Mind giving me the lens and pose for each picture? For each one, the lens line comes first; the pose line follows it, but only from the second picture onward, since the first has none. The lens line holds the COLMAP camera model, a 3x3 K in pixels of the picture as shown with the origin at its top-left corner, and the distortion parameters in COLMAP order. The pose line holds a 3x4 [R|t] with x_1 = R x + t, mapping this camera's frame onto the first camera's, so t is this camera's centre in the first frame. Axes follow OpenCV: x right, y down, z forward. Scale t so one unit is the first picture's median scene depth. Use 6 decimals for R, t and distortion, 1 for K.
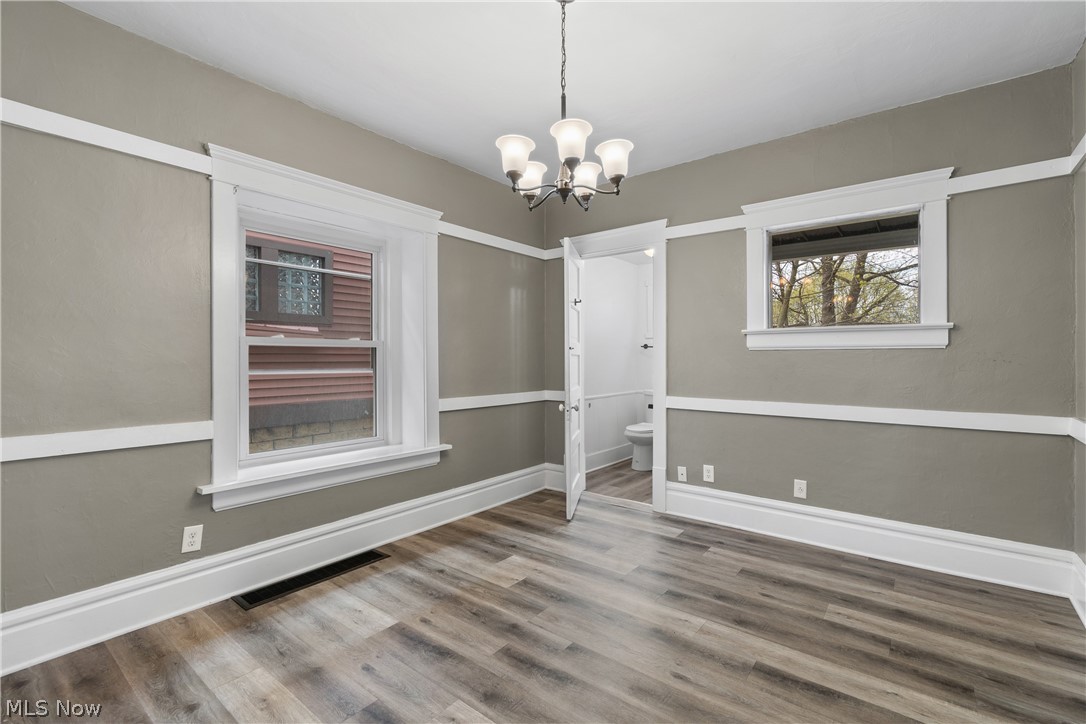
lens RADIAL K [[483.7, 0, 552.1], [0, 483.7, 353.1], [0, 0, 1]] dist [0.004404, -0.002674]
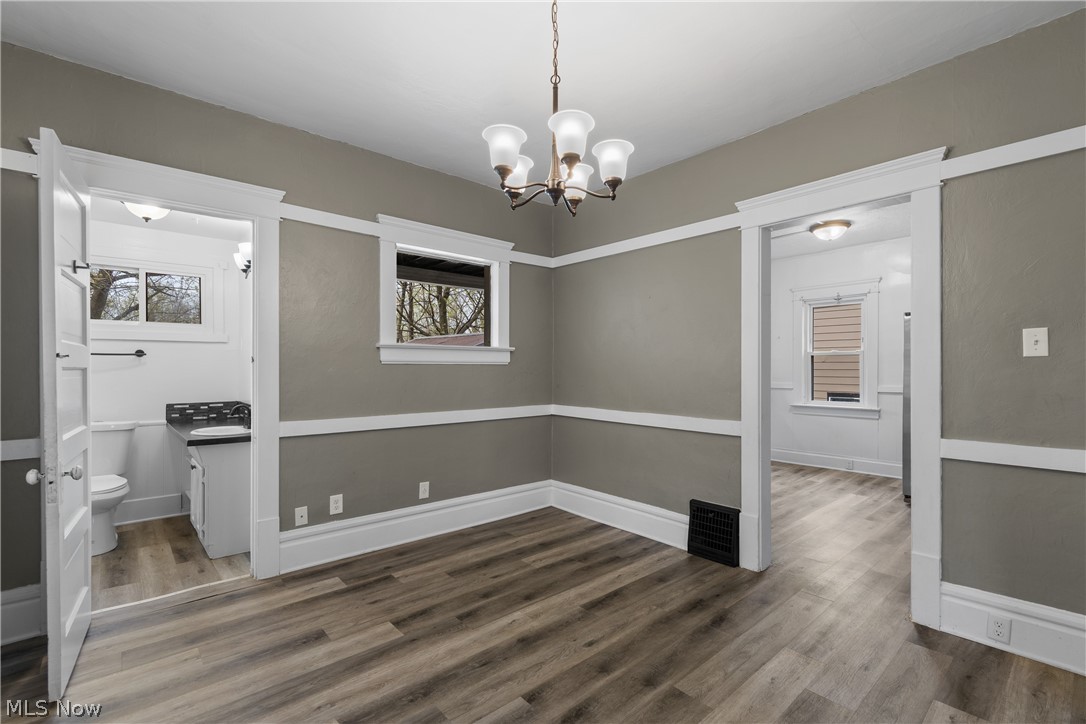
lens RADIAL K [[483.7, 0, 568.8], [0, 483.7, 368.4], [0, 0, 1]] dist [0.004404, -0.002674]
pose [[0.158619, 0.002693, 0.987336, -0.603603], [-0.012860, 0.999917, -0.000661, -0.000987], [-0.987256, -0.012592, 0.158640, 0.578044]]
